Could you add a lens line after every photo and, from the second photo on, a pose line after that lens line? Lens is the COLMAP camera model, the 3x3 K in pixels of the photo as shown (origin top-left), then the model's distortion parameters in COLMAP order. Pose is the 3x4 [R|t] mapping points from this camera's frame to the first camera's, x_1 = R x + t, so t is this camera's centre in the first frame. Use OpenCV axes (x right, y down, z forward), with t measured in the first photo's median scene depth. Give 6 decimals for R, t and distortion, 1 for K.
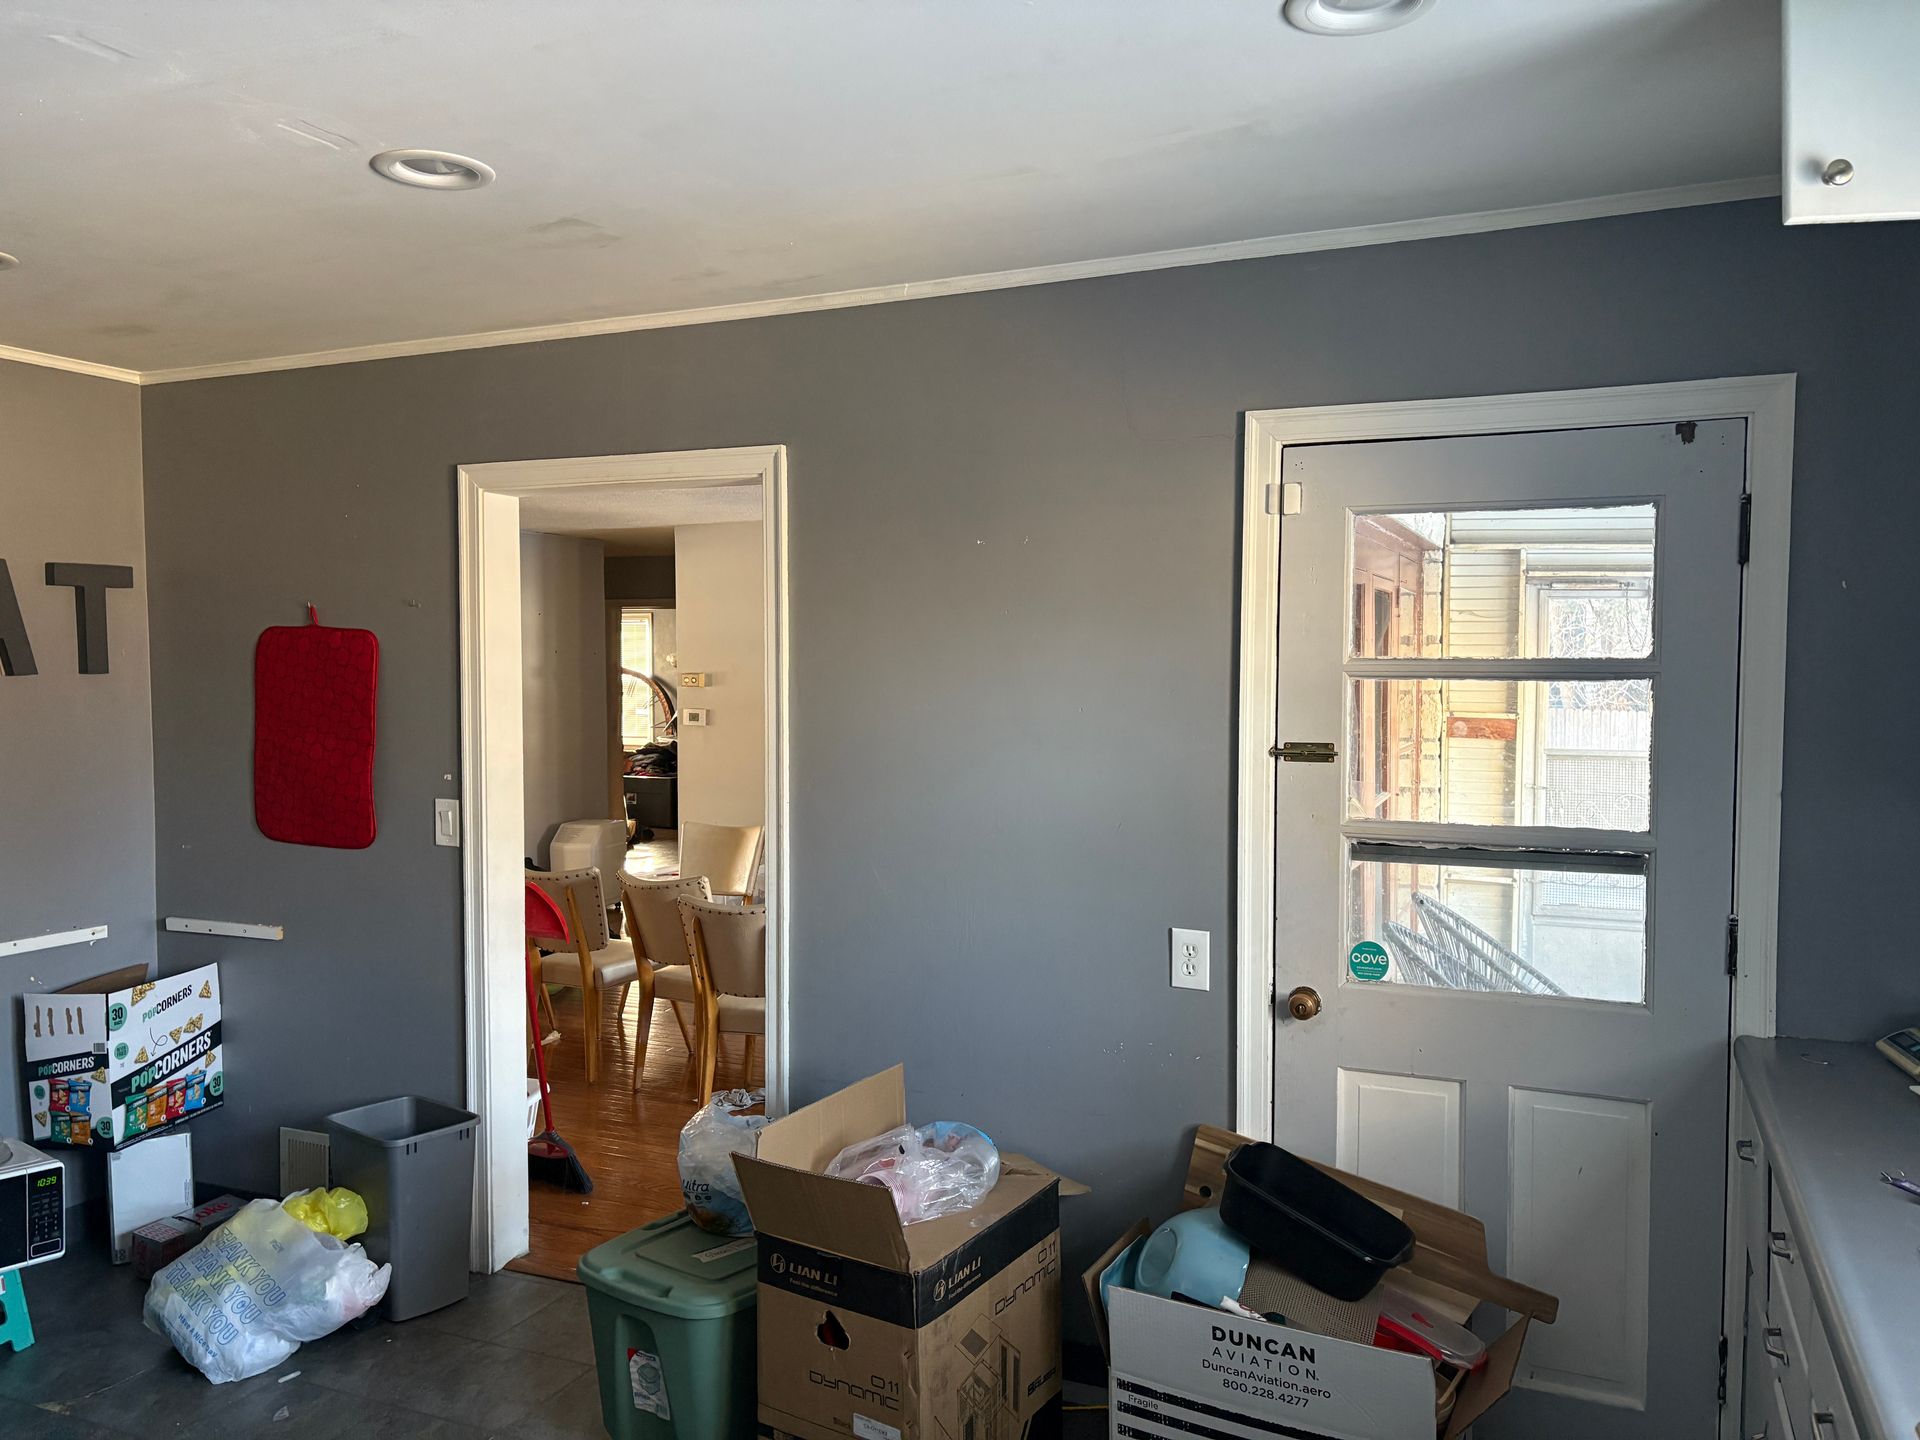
lens RADIAL K [[1443.8, 0, 963.3], [0, 1443.8, 732.3], [0, 0, 1]] dist [0.024860, -0.001699]
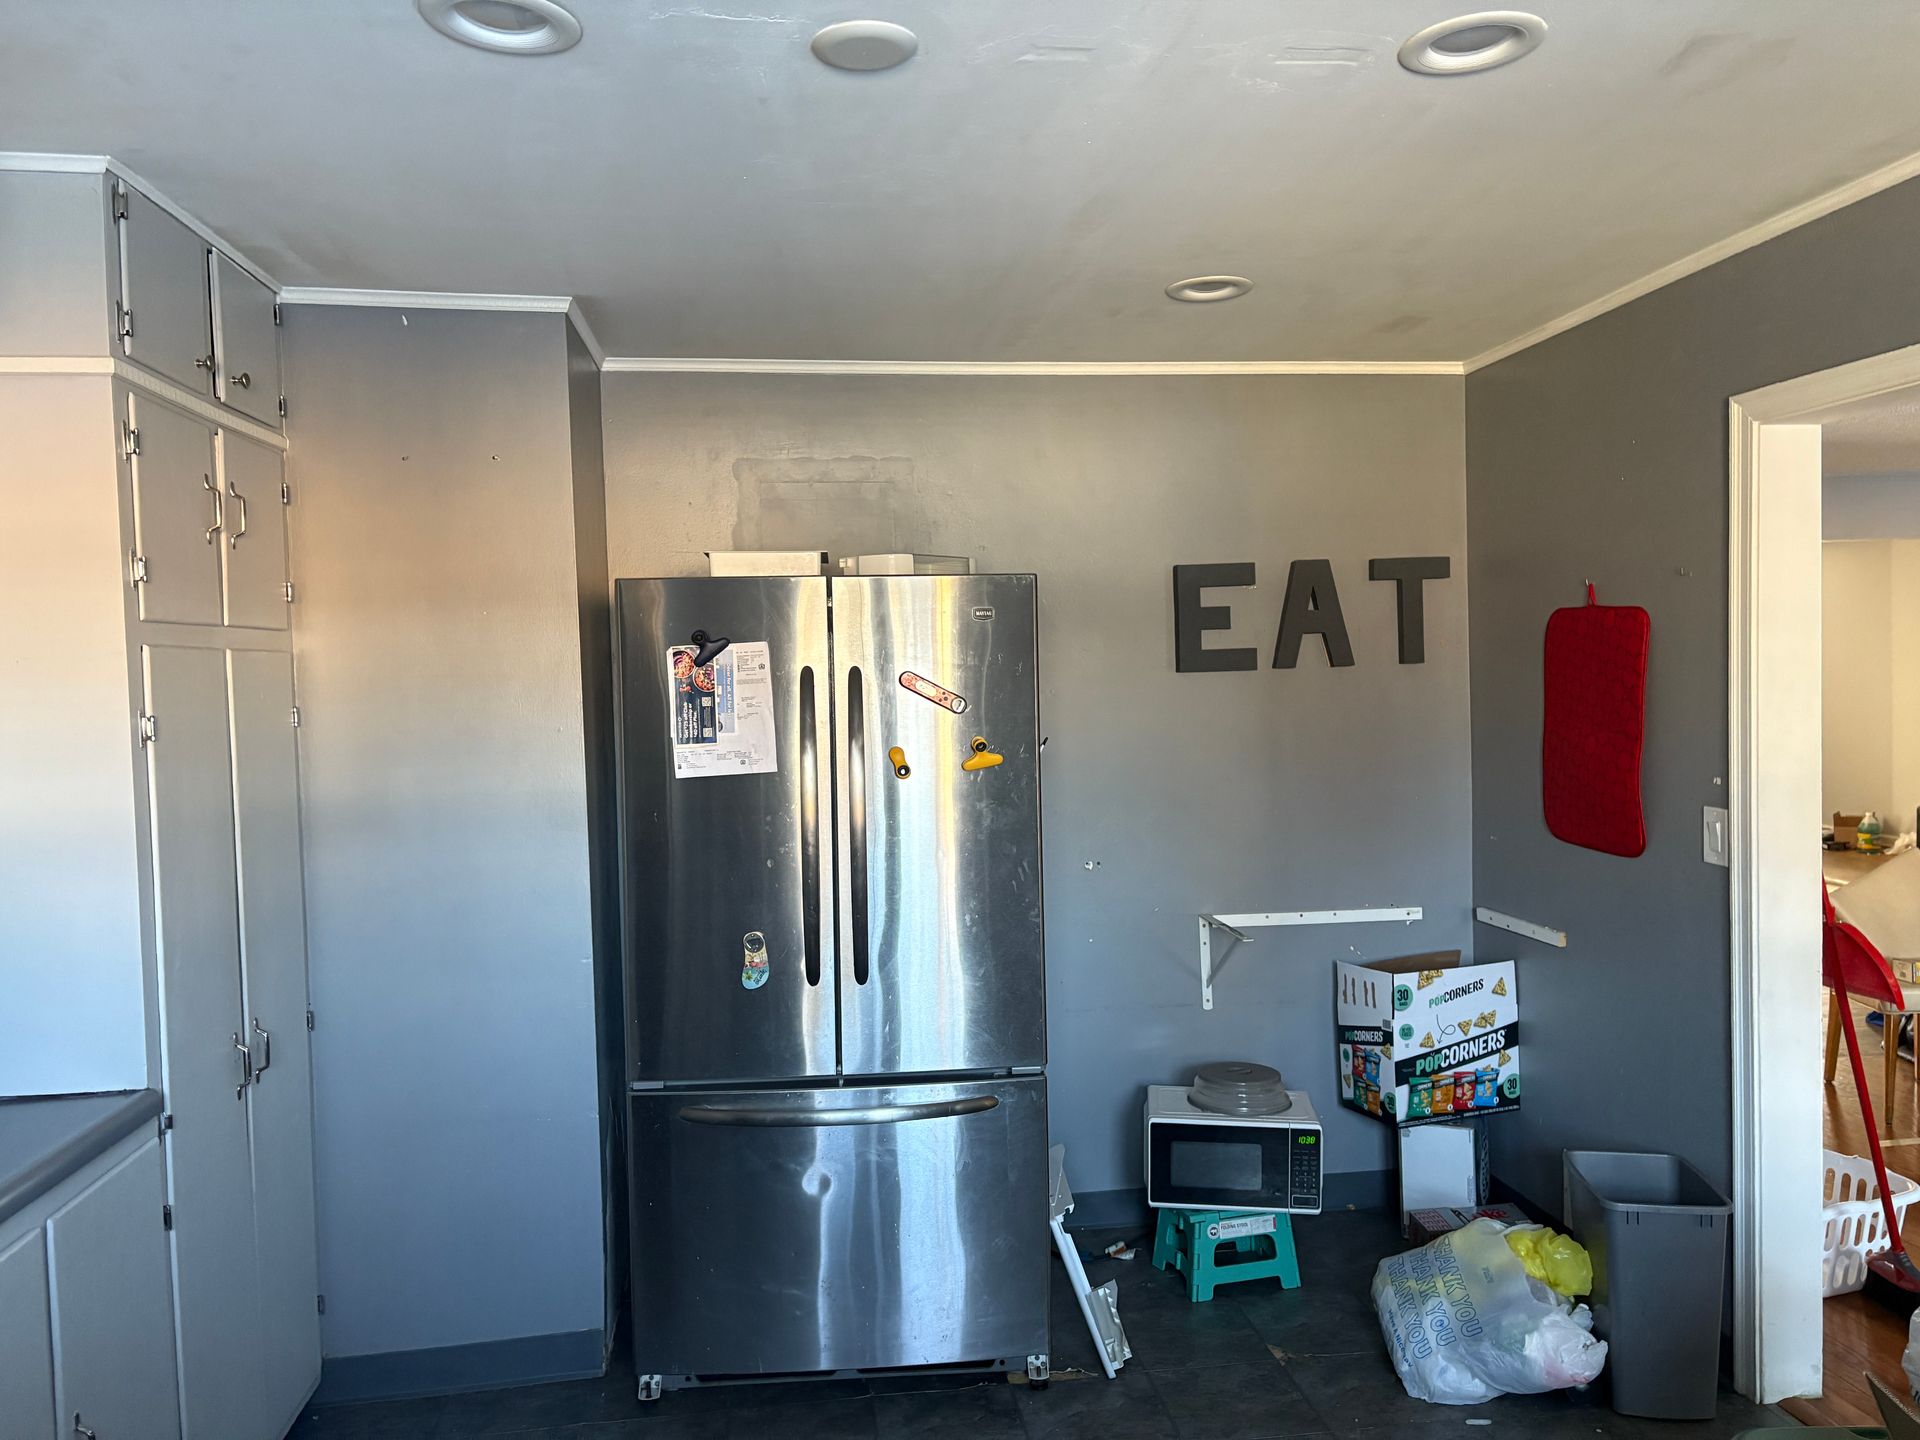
lens RADIAL K [[1443.8, 0, 963.3], [0, 1443.8, 732.3], [0, 0, 1]] dist [0.024860, -0.001699]
pose [[0.522887, 0.020962, -0.852144, 0.121373], [-0.013269, 0.999777, 0.016451, -0.004268], [0.852299, 0.002705, 0.523048, 0.201194]]
